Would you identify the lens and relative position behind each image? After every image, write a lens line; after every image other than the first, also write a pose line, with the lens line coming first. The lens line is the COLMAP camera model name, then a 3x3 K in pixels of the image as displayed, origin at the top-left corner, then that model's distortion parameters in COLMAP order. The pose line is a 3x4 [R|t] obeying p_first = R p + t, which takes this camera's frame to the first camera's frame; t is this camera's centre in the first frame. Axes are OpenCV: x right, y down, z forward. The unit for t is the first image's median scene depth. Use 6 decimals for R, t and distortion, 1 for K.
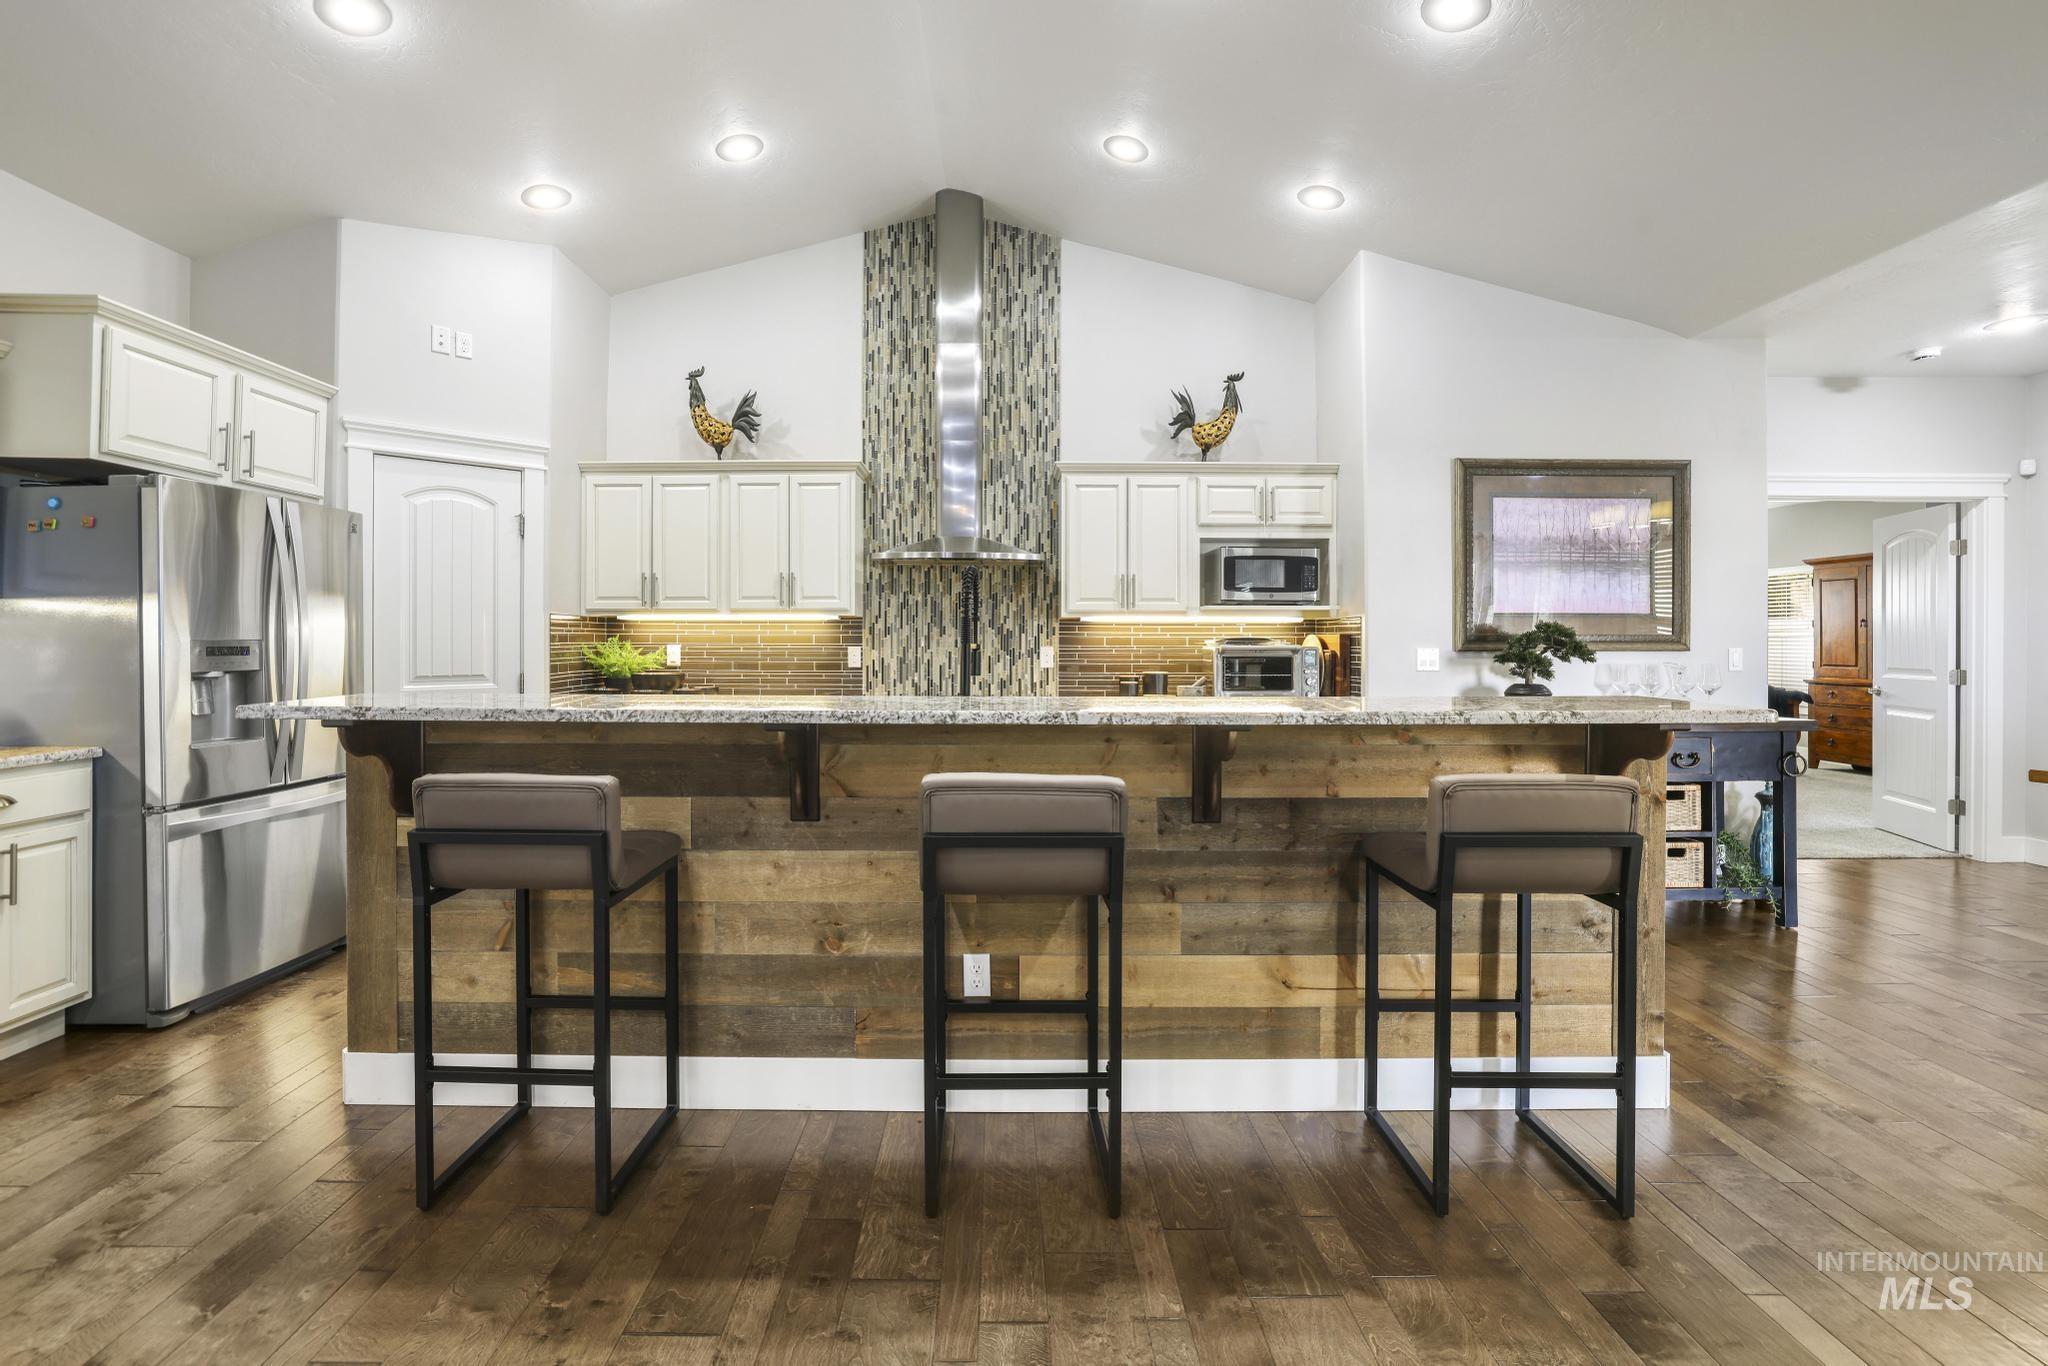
lens RADIAL K [[893.3, 0, 978.1], [0, 893.3, 635.3], [0, 0, 1]] dist [-0.016135, 0.001842]
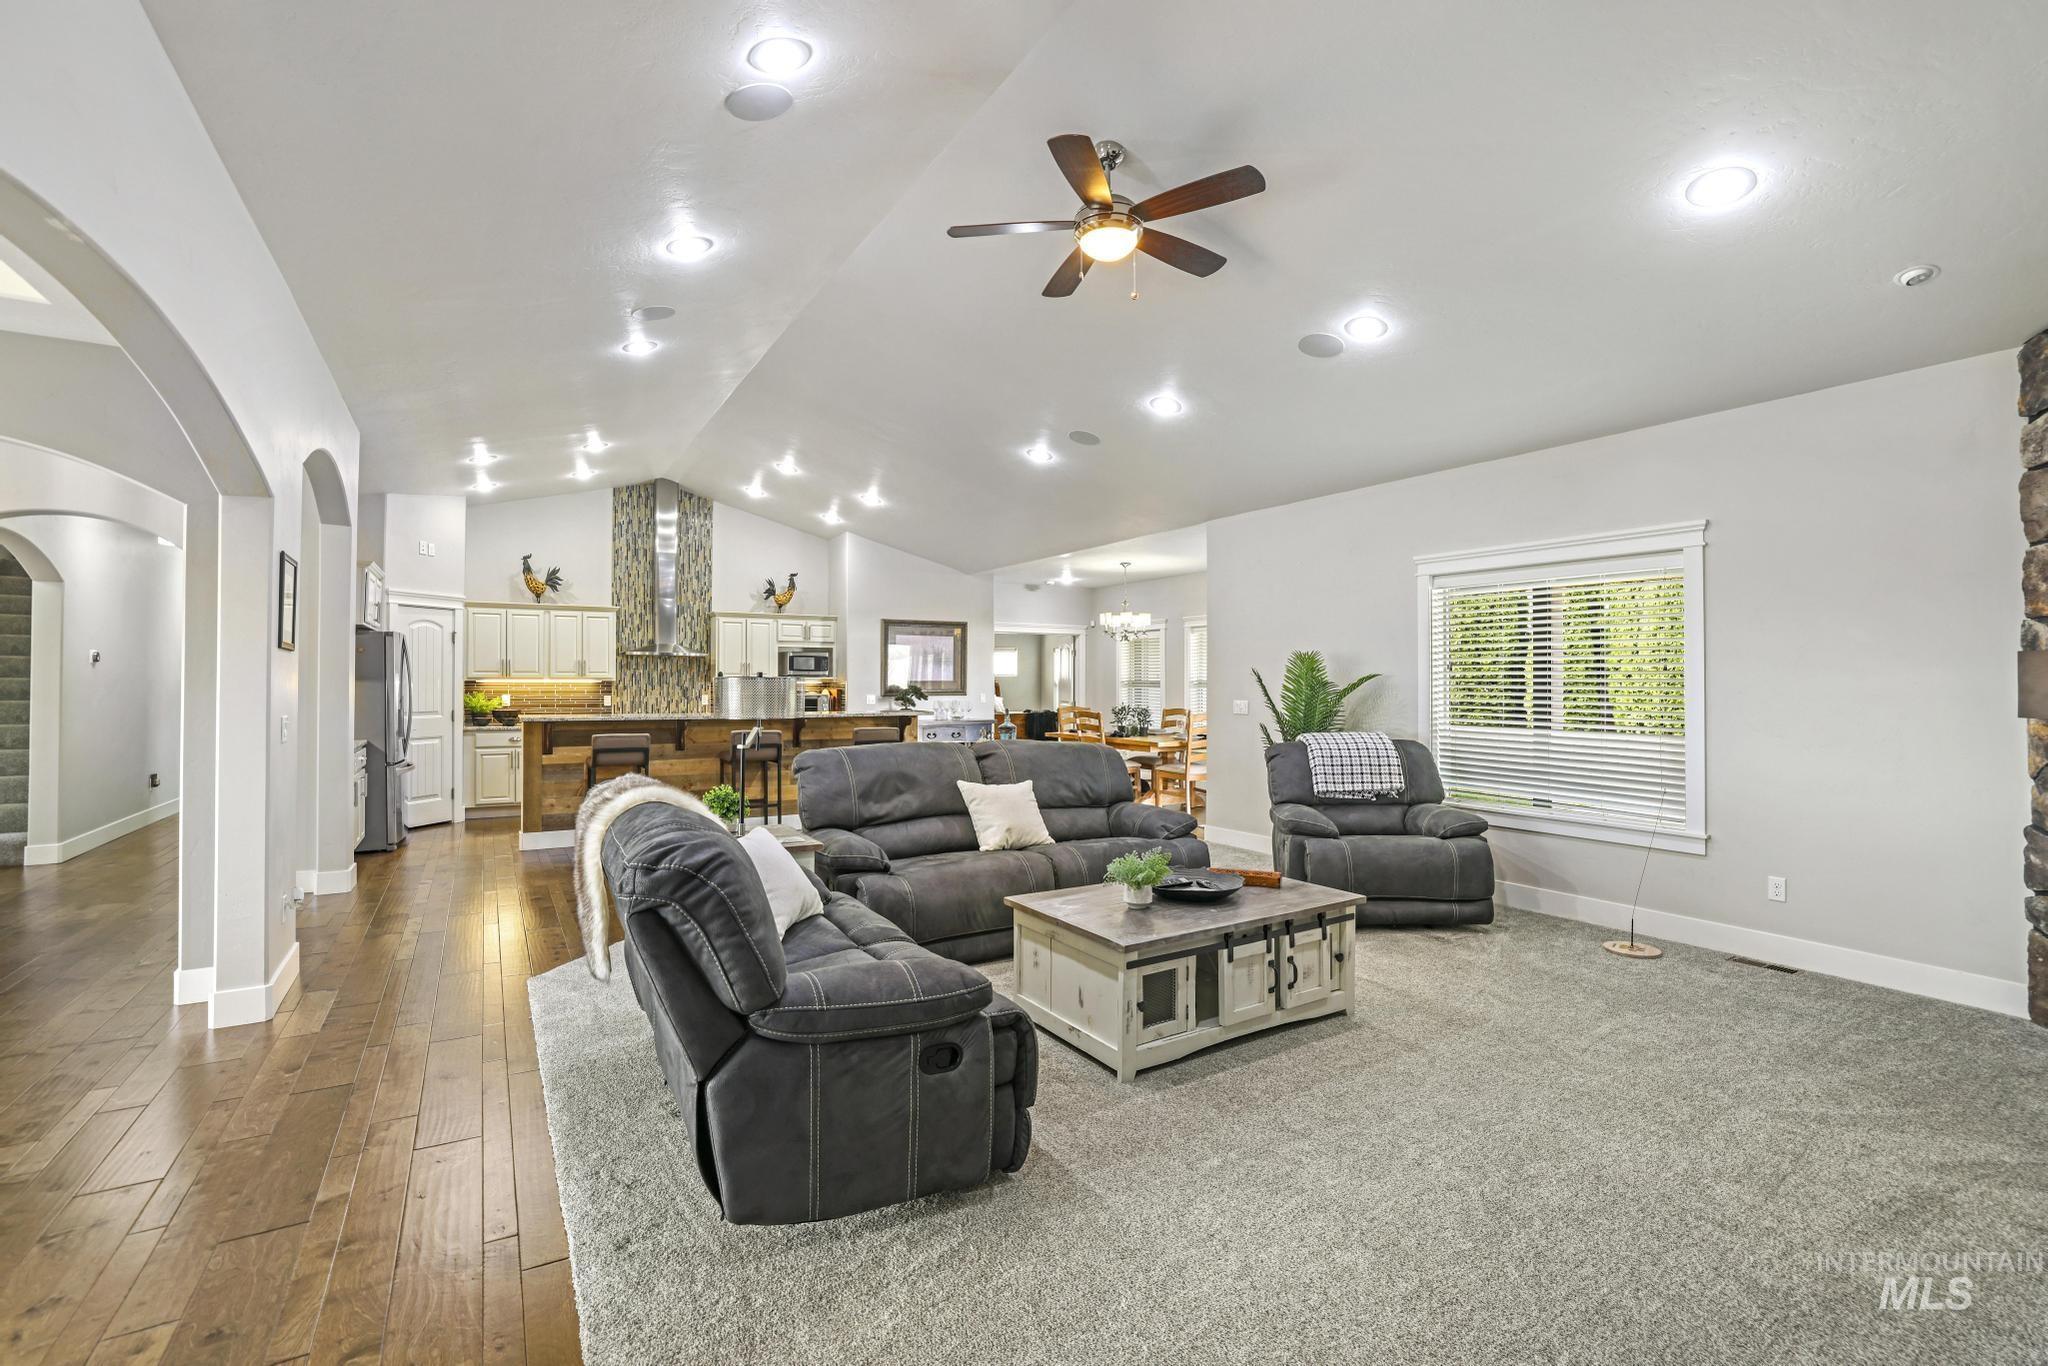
lens RADIAL K [[893.3, 0, 1017.3], [0, 893.3, 677.5], [0, 0, 1]] dist [-0.016135, 0.001842]
pose [[0.841590, 0.005470, 0.540089, -0.453495], [-0.007632, 0.999969, 0.001765, -0.038836], [-0.540063, -0.005608, 0.841606, -1.208226]]
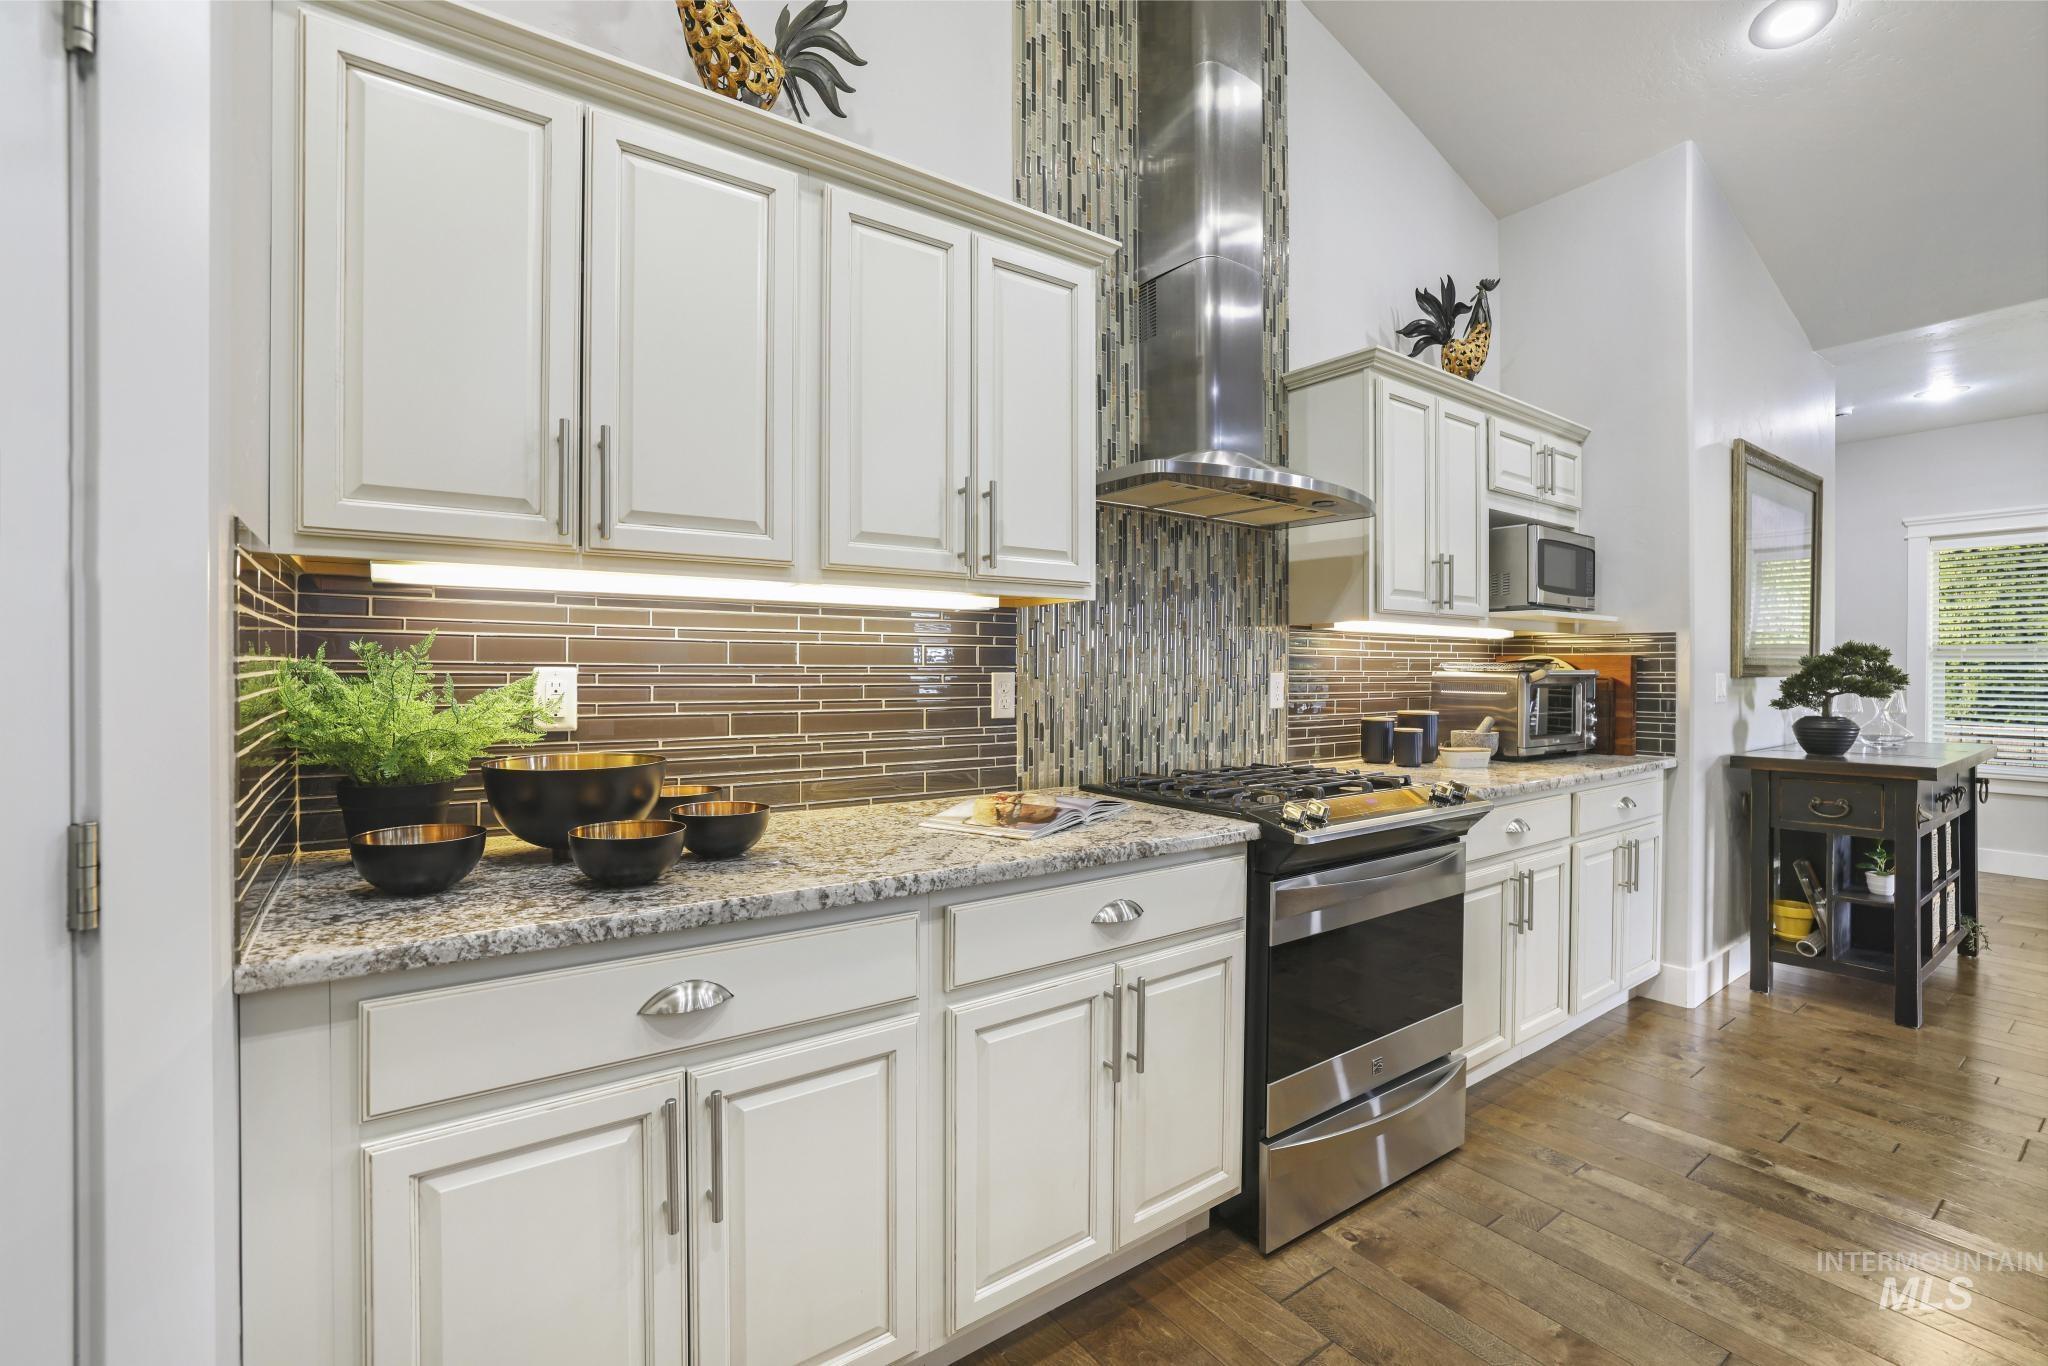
lens RADIAL K [[893.3, 0, 997.9], [0, 893.3, 658.5], [0, 0, 1]] dist [-0.016135, 0.001842]
pose [[0.802578, 0.008981, 0.596479, -0.410537], [-0.005322, 0.999955, -0.007896, 0.009253], [-0.596523, 0.003163, 0.802590, 0.644896]]
